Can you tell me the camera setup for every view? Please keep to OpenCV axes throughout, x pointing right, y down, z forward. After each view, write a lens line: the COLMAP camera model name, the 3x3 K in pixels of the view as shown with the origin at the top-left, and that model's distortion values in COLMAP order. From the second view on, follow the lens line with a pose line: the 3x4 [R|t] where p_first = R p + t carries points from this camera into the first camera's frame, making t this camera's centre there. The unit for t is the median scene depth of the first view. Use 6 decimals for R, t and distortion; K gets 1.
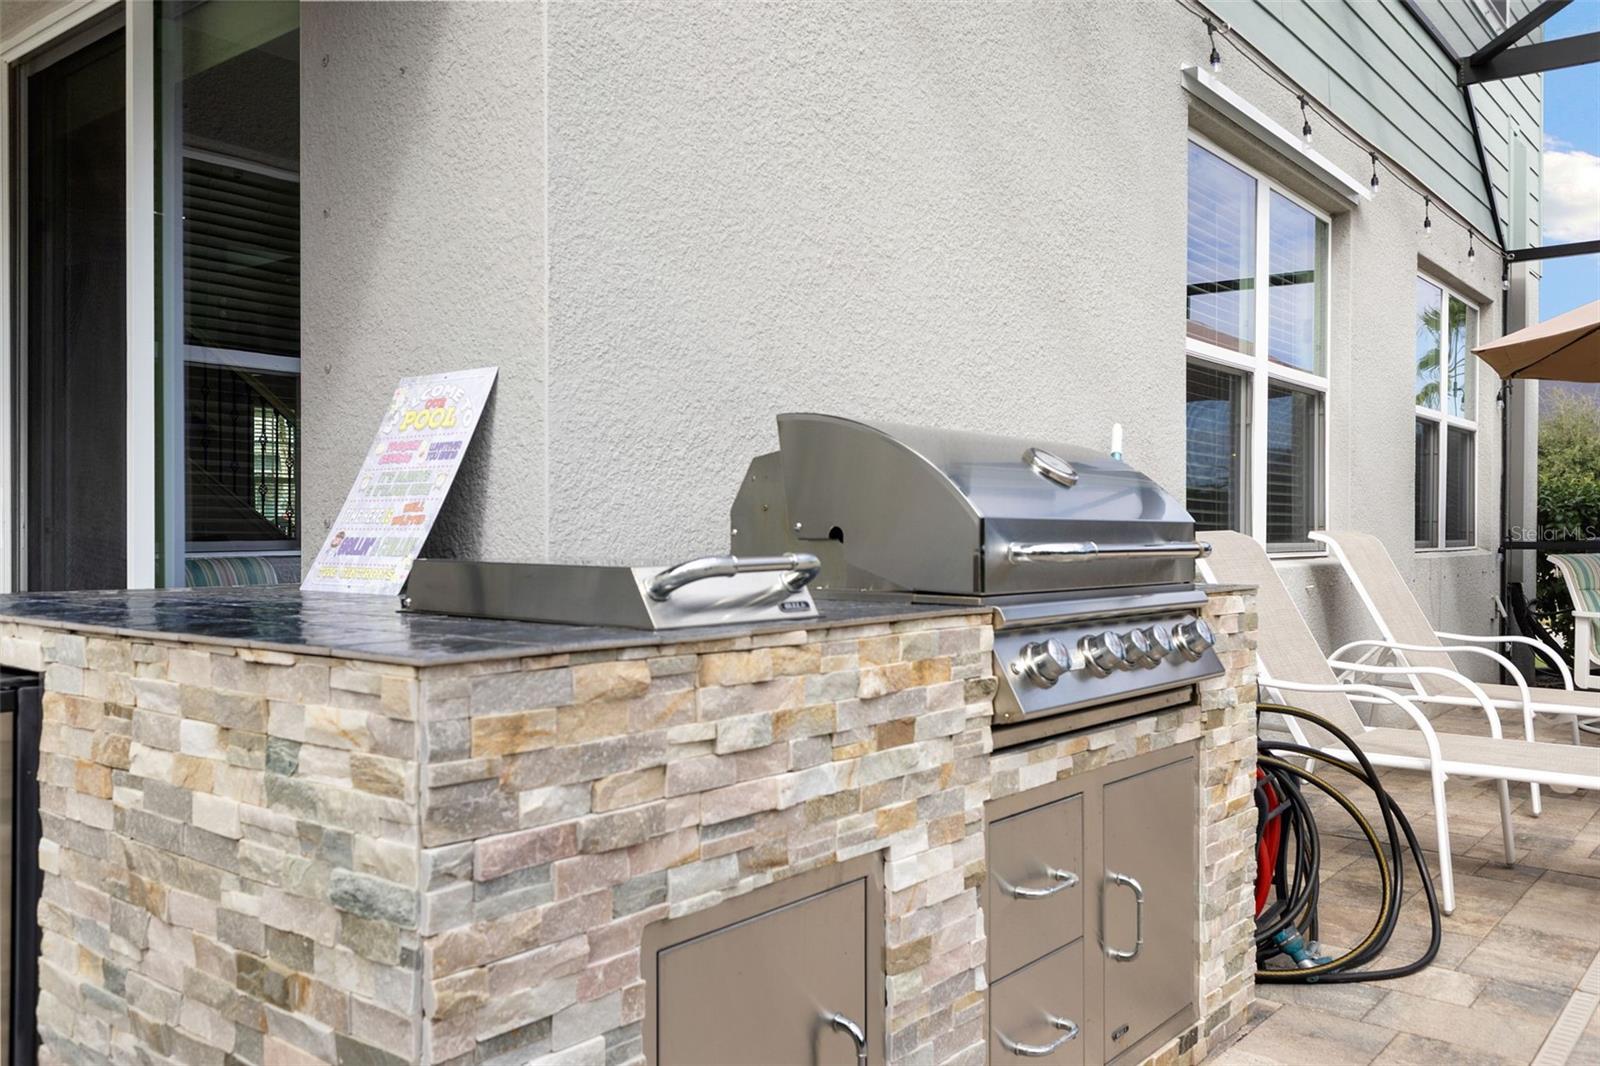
lens RADIAL K [[1285.7, 0, 804.7], [0, 1285.7, 529.8], [0, 0, 1]] dist [0.015804, -0.014363]
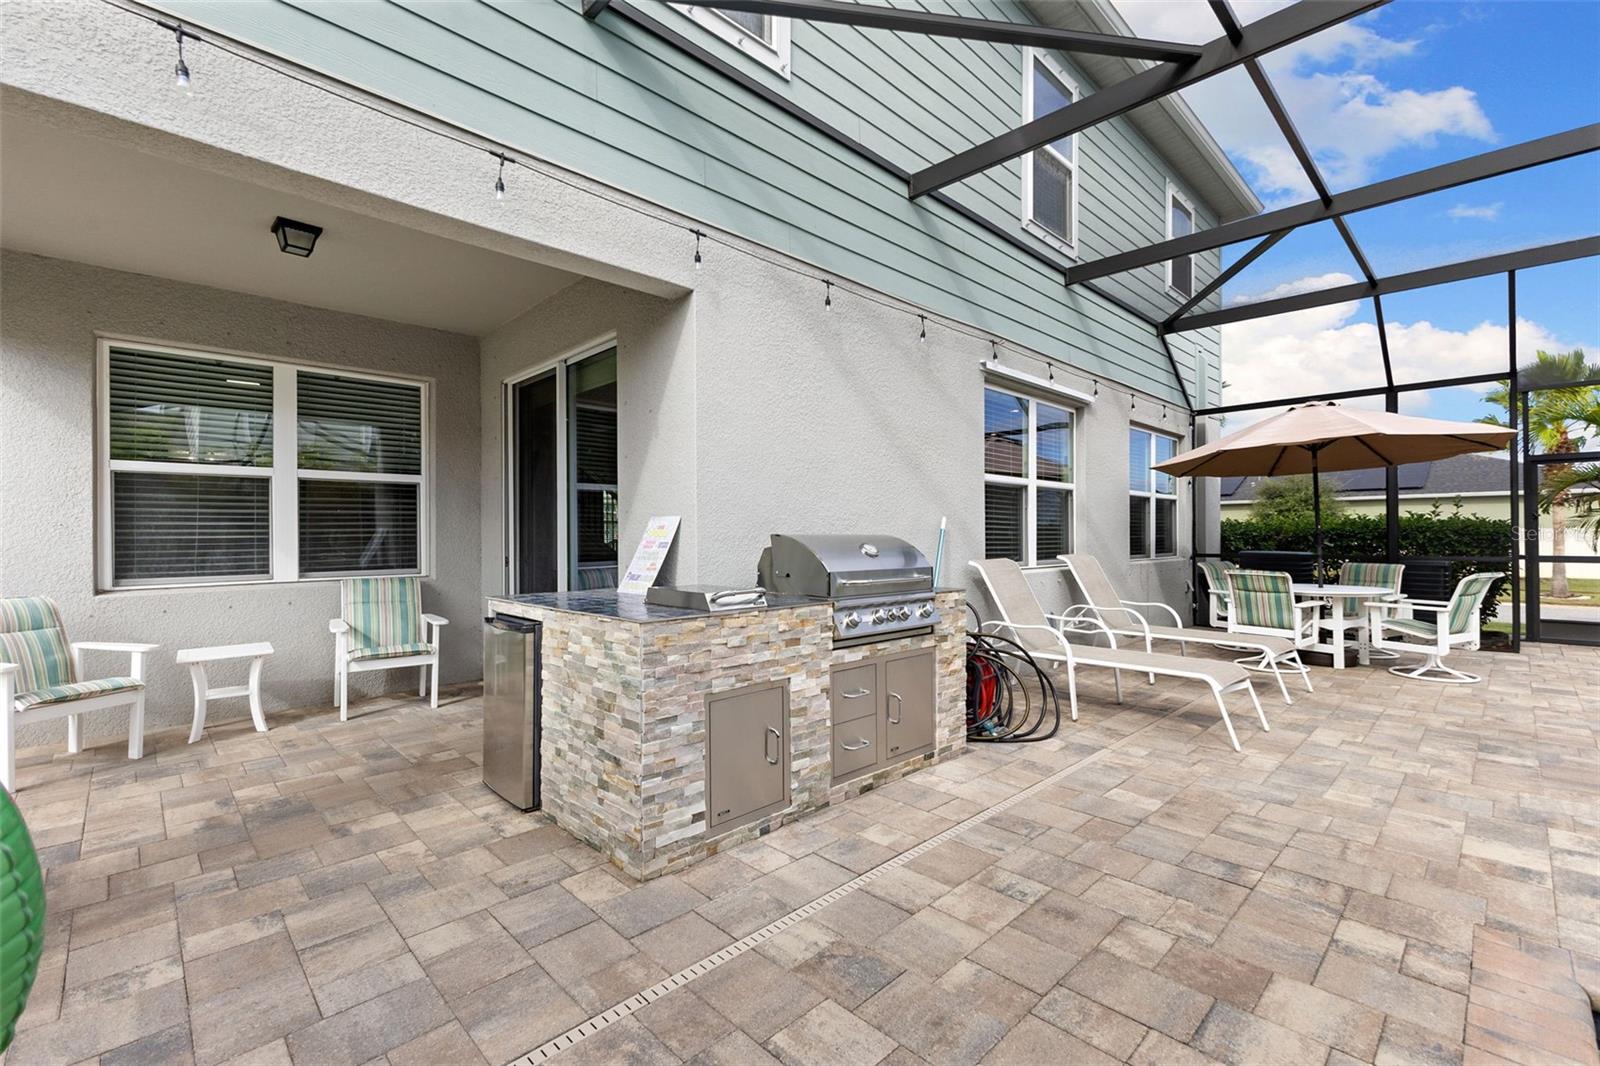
lens RADIAL K [[689.5, 0, 806.7], [0, 689.5, 532.0], [0, 0, 1]] dist [0.007747, 0.000518]
pose [[0.992933, -0.006375, -0.118507, 0.280261], [0.005897, 0.999973, -0.004388, -0.098656], [0.118532, 0.003658, 0.992943, -0.636866]]
